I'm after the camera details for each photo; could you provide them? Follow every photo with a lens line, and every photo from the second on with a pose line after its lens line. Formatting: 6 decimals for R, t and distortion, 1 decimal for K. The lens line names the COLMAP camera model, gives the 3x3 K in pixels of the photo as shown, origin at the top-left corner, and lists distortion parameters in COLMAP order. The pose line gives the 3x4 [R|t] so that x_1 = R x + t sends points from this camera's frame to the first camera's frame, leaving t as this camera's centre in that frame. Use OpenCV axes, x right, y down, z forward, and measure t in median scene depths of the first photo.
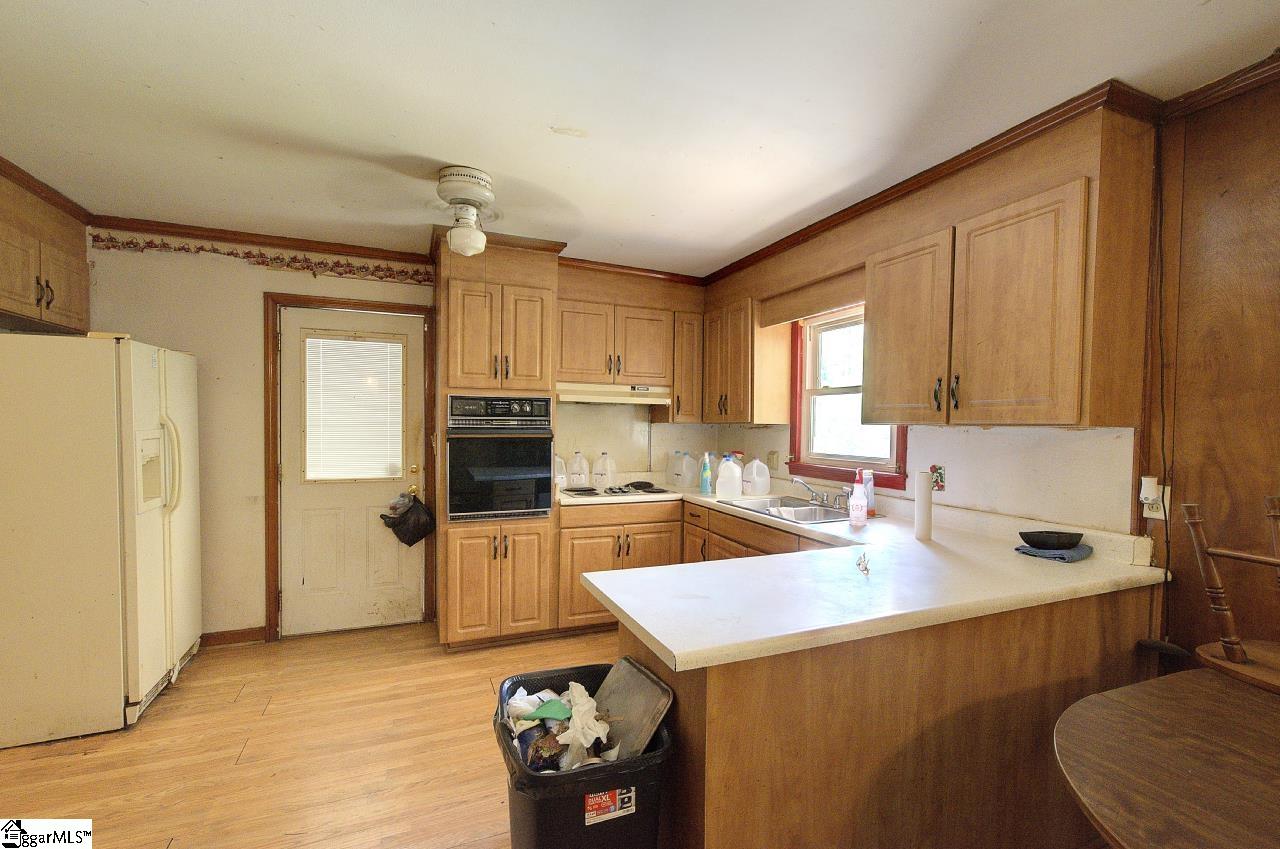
lens RADIAL K [[555.9, 0, 650.1], [0, 555.9, 438.1], [0, 0, 1]] dist [0.000034, 0.000258]
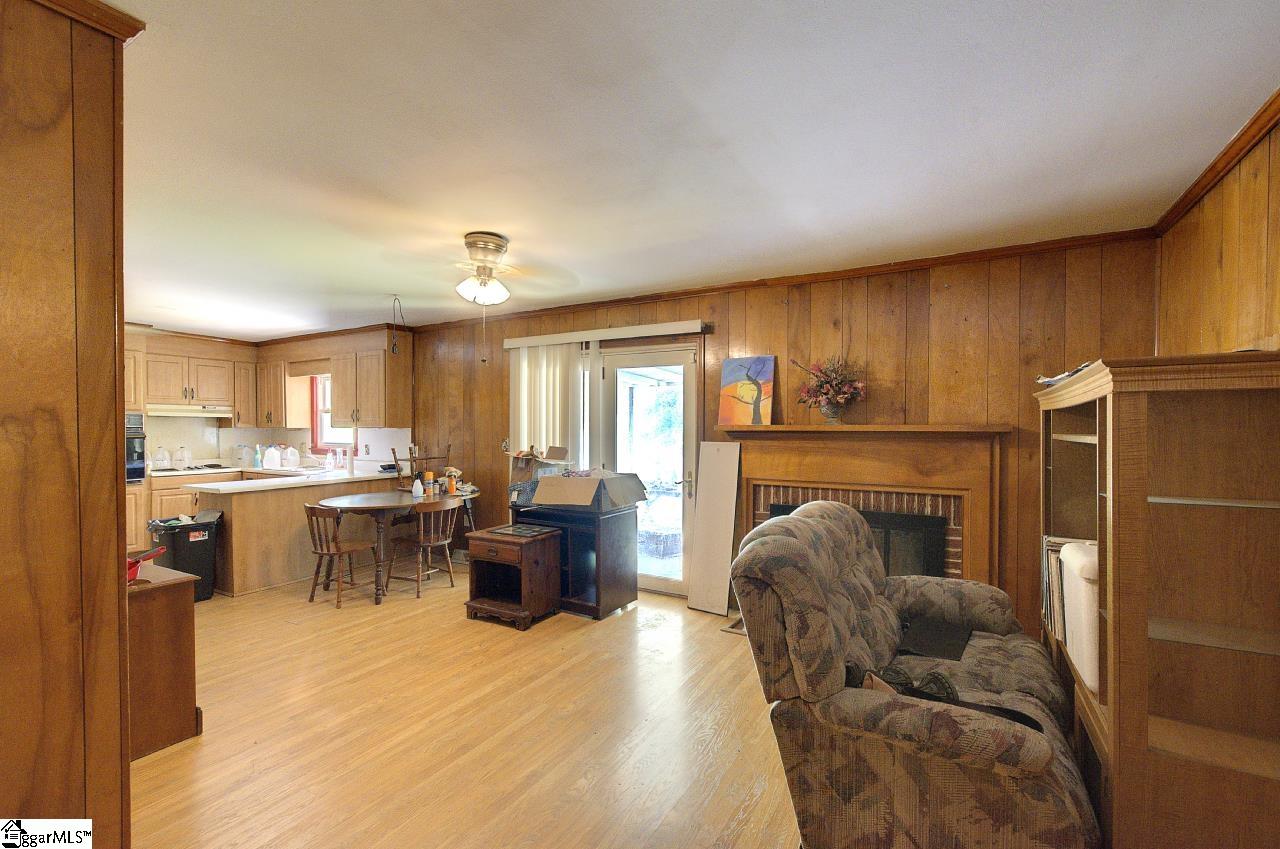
lens RADIAL K [[555.9, 0, 650.1], [0, 555.9, 438.1], [0, 0, 1]] dist [0.000034, 0.000258]
pose [[0.800260, -0.021928, 0.599252, 0.040924], [0.024820, 0.999686, 0.003435, 0.031421], [-0.599139, 0.012124, 0.800553, -1.192005]]
